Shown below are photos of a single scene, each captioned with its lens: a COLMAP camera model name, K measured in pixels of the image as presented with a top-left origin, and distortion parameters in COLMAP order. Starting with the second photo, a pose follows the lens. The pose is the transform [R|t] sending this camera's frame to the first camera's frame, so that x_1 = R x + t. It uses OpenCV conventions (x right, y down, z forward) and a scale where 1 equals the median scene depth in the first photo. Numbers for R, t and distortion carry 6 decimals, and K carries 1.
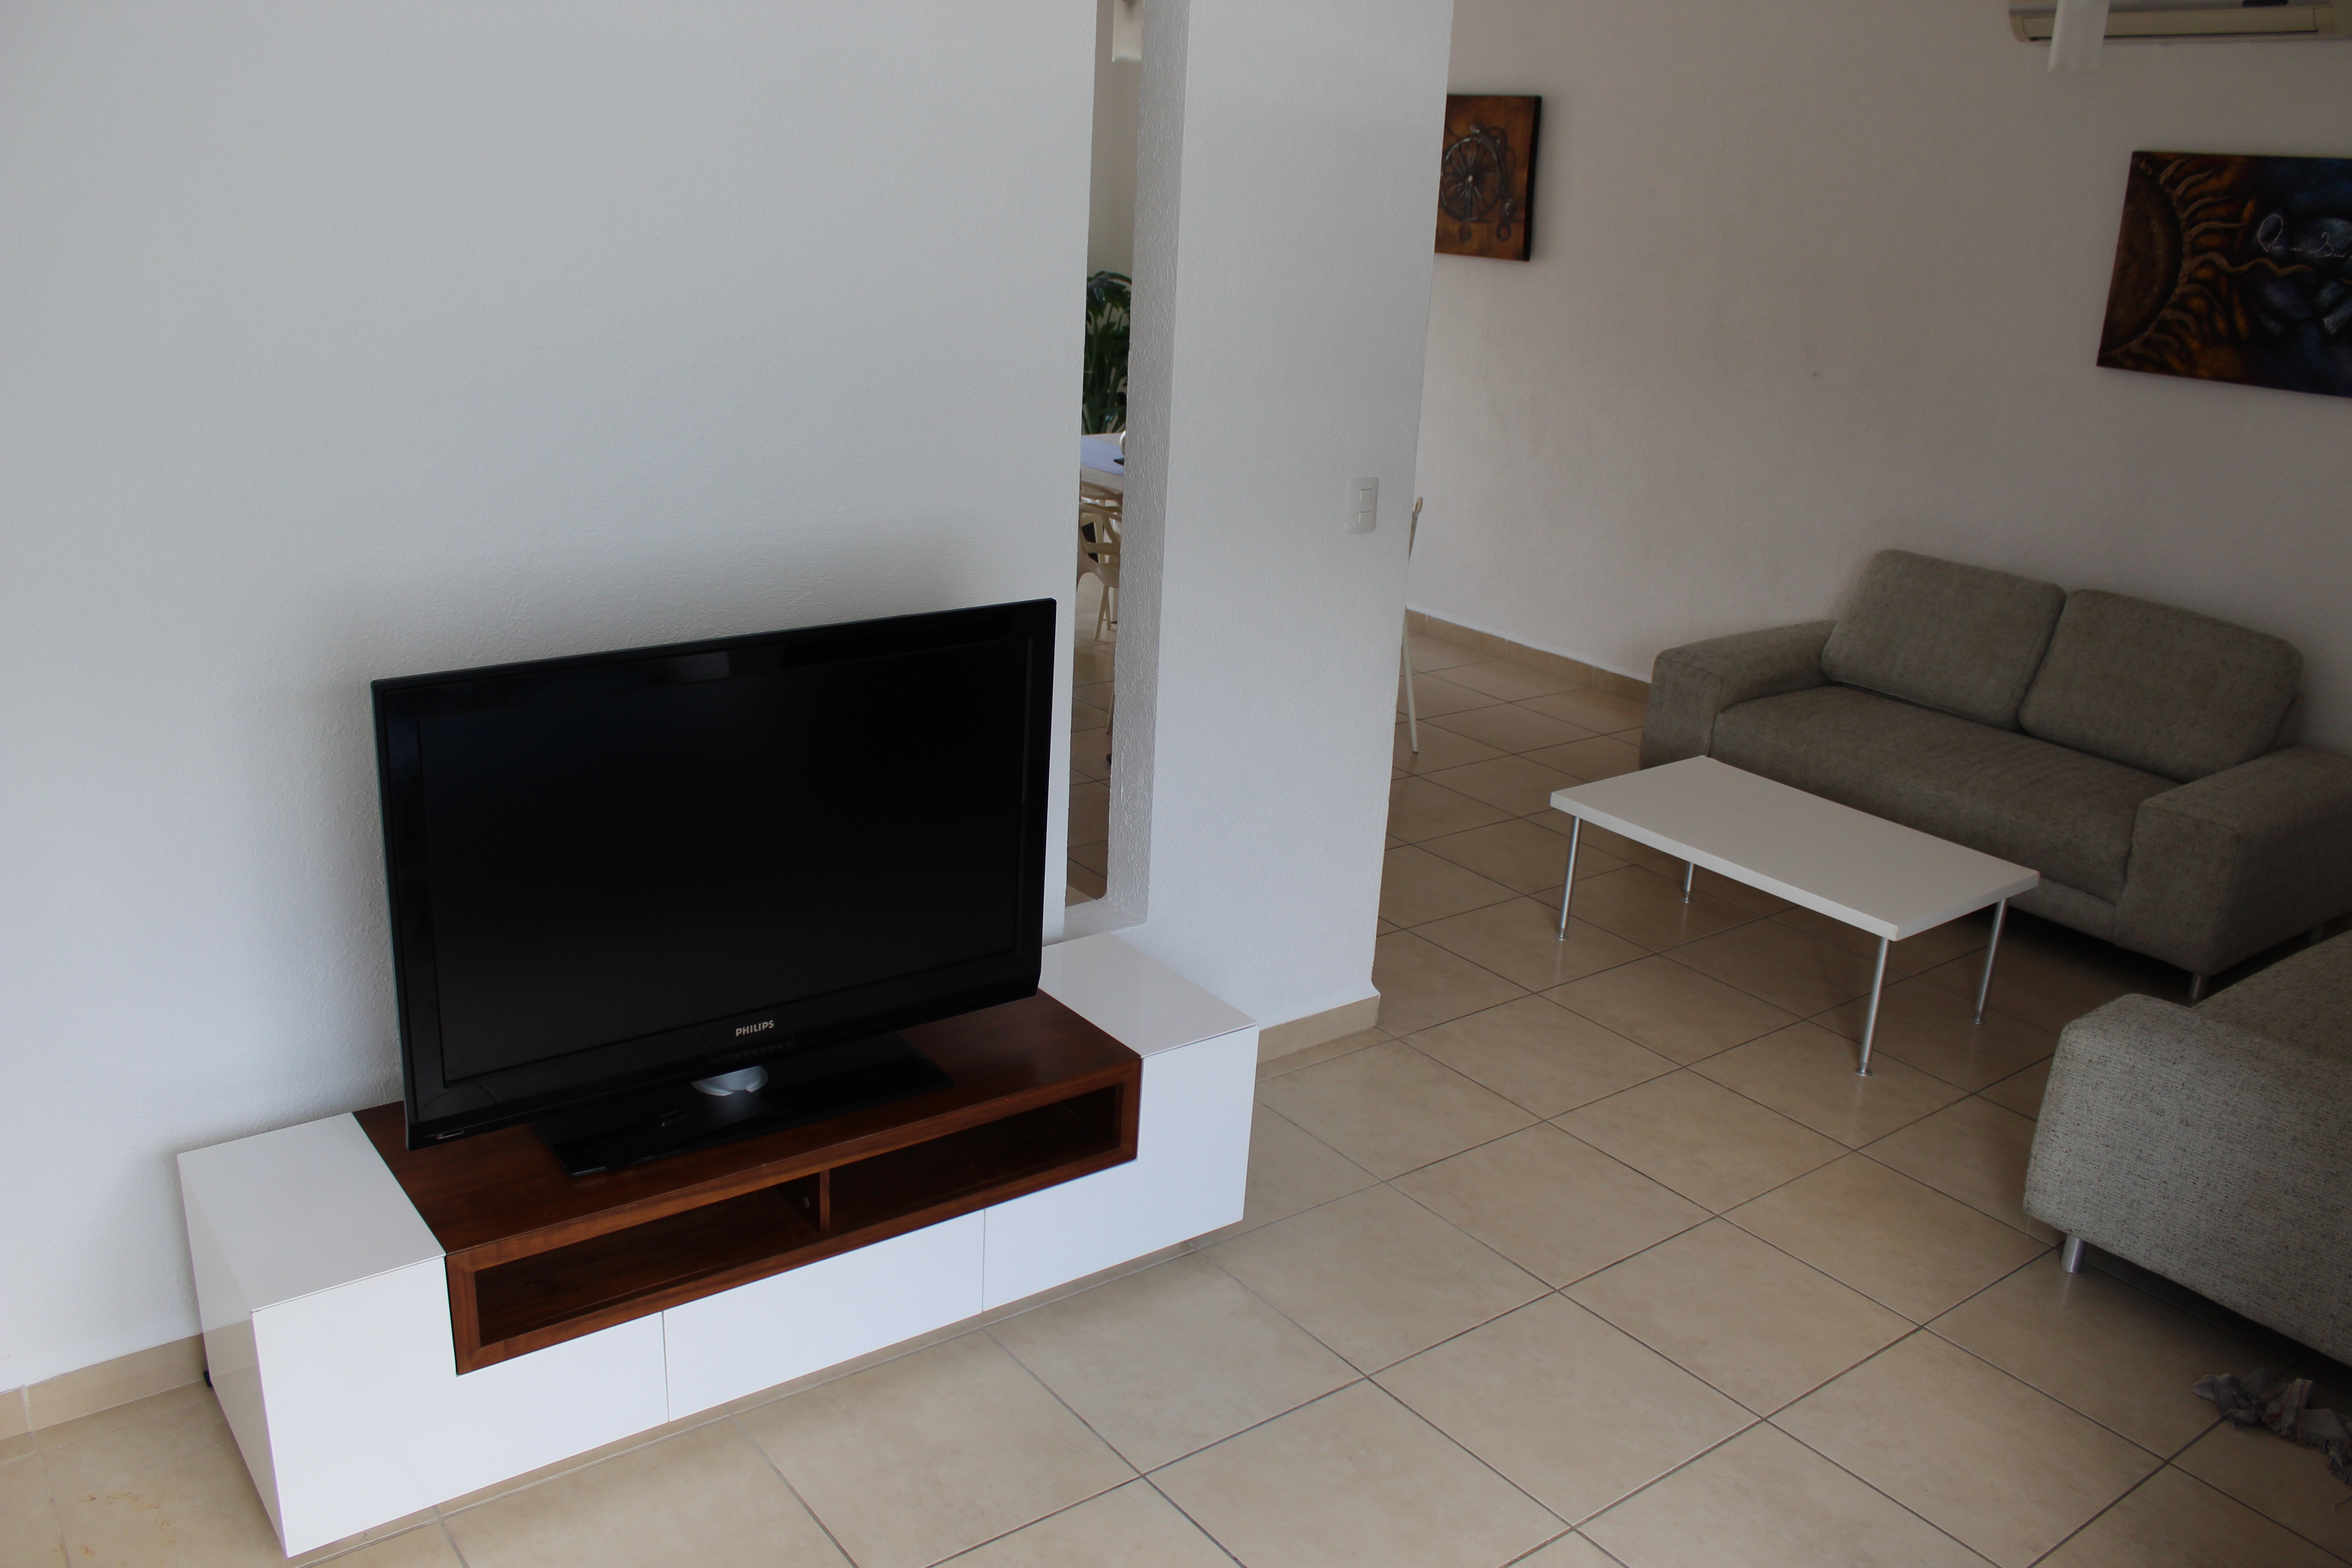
lens RADIAL K [[1946.9, 0, 1136.9], [0, 1946.9, 844.3], [0, 0, 1]] dist [-0.147598, 0.115940]
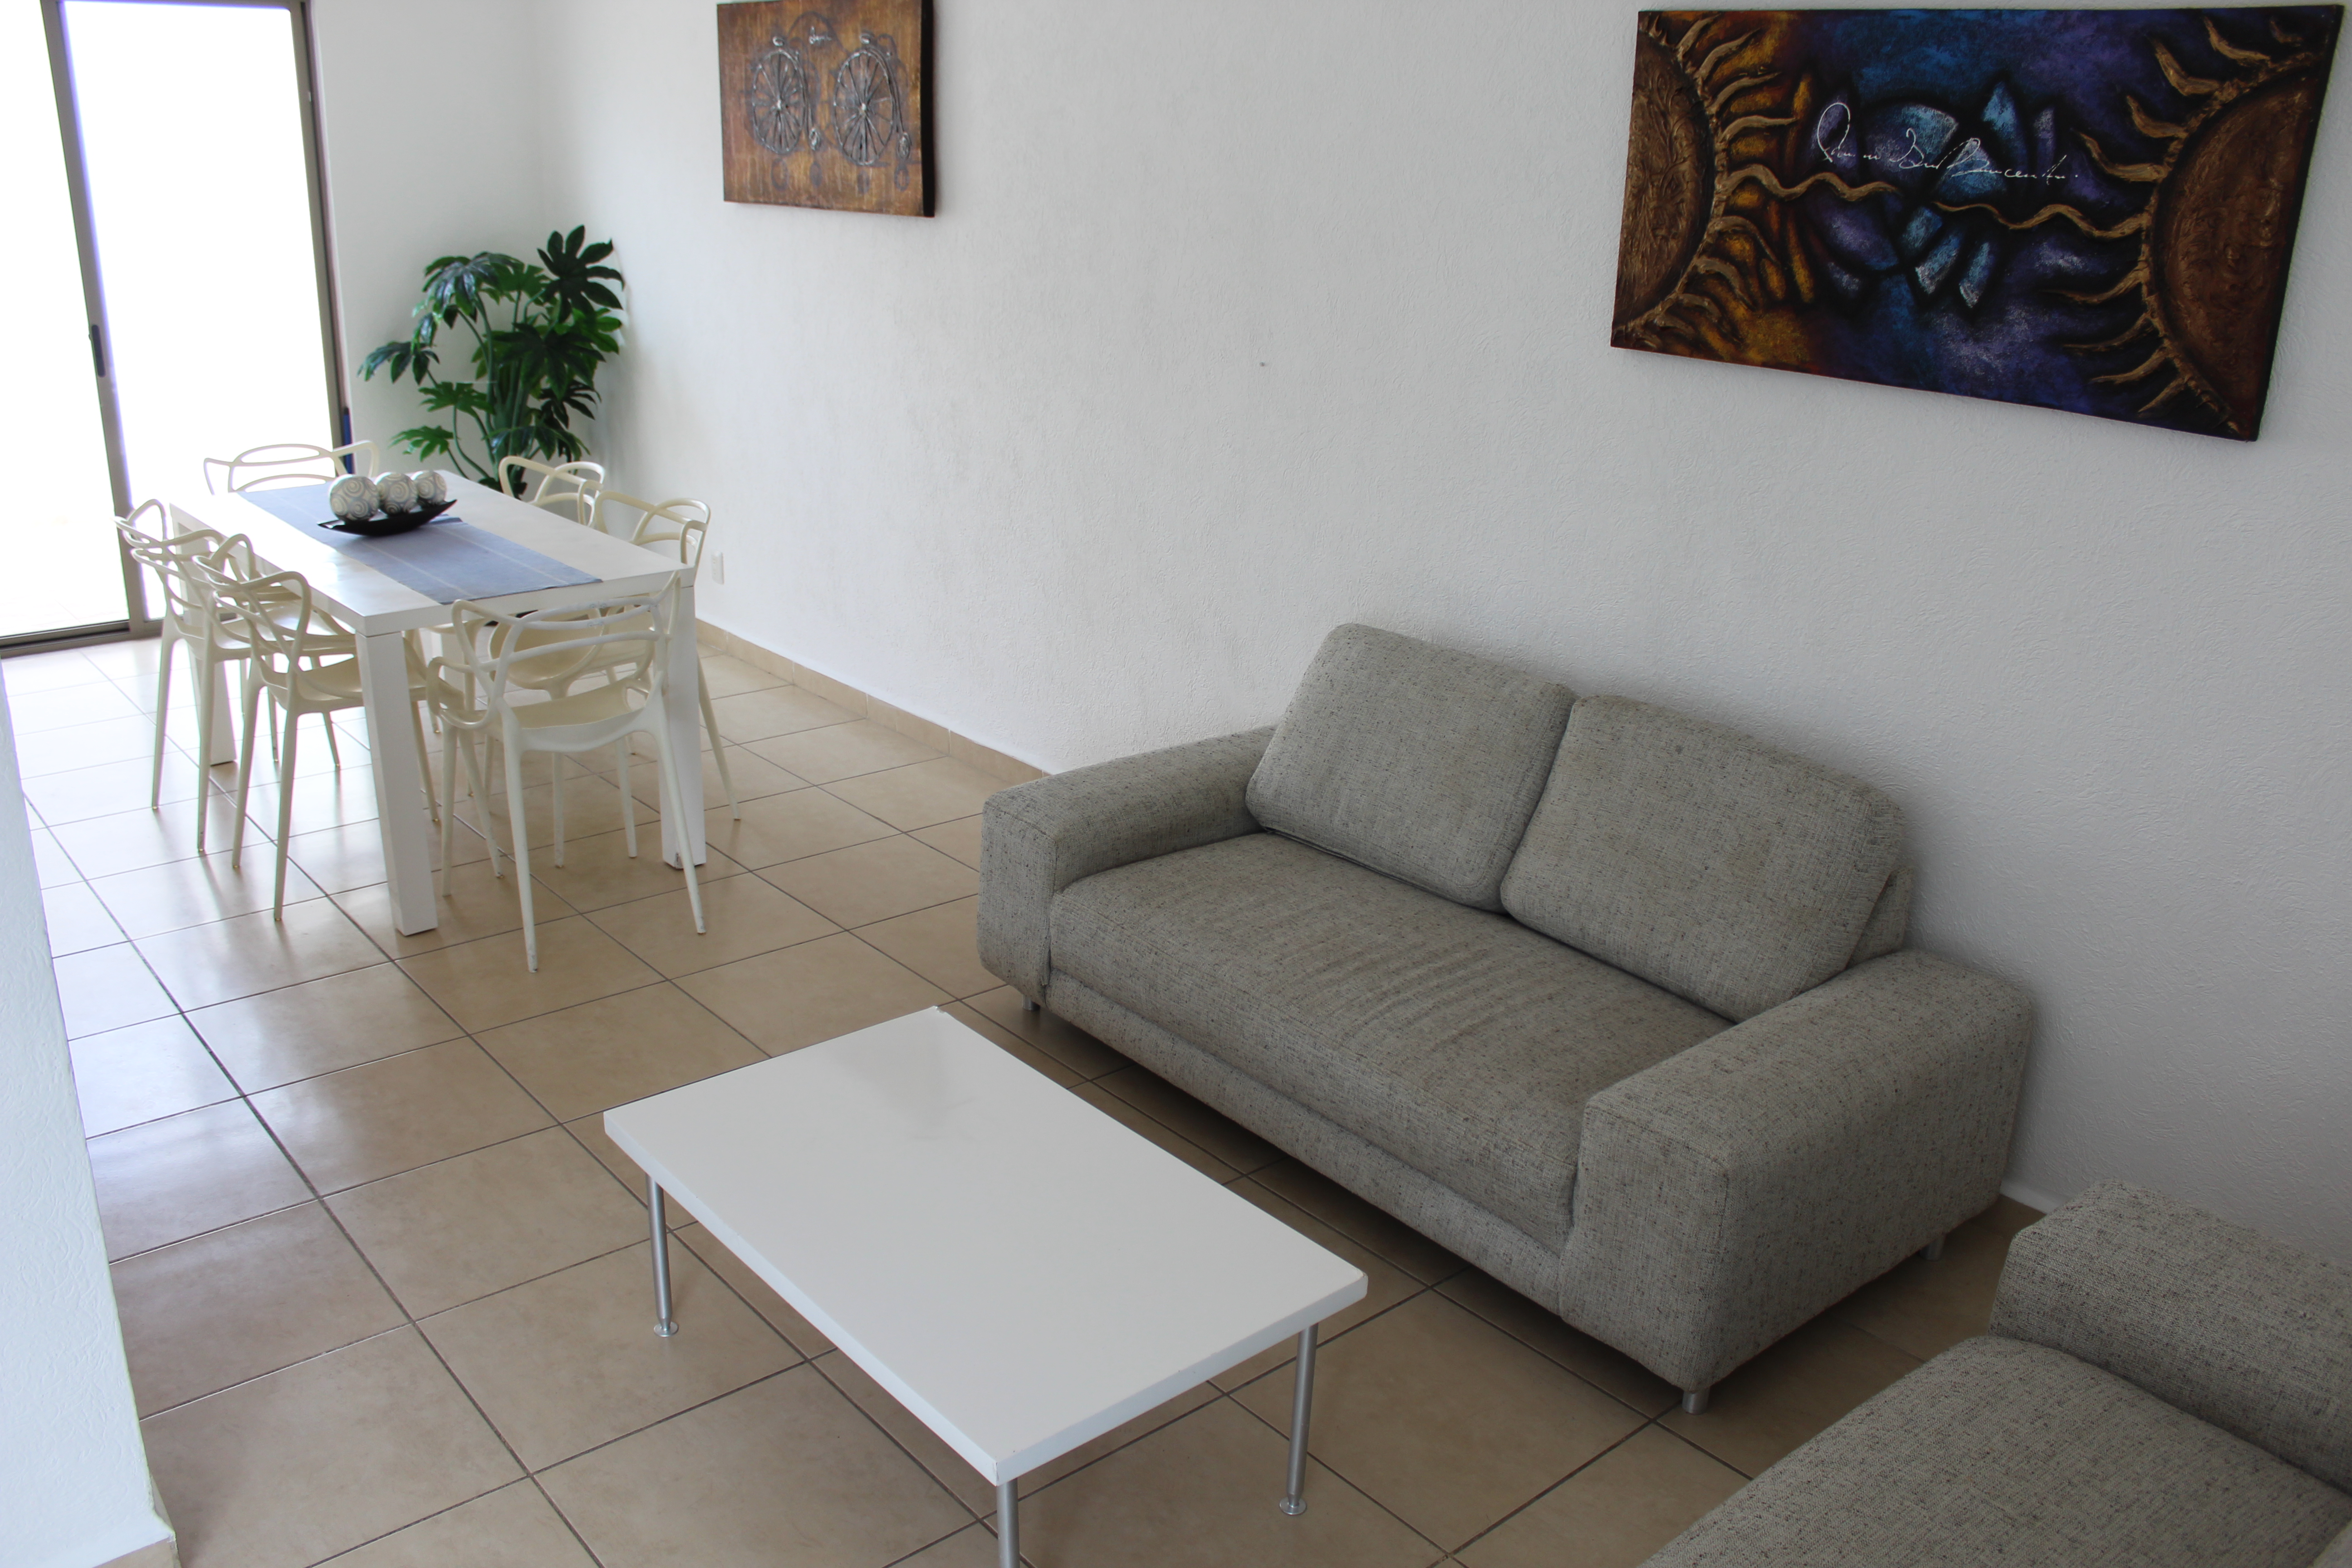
lens RADIAL K [[1946.9, 0, 1125.2], [0, 1946.9, 850.6], [0, 0, 1]] dist [-0.147598, 0.115940]
pose [[0.998877, -0.026078, 0.039558, 0.325979], [0.025505, 0.999563, 0.014927, -0.099558], [-0.039930, -0.013902, 0.999106, 0.361455]]
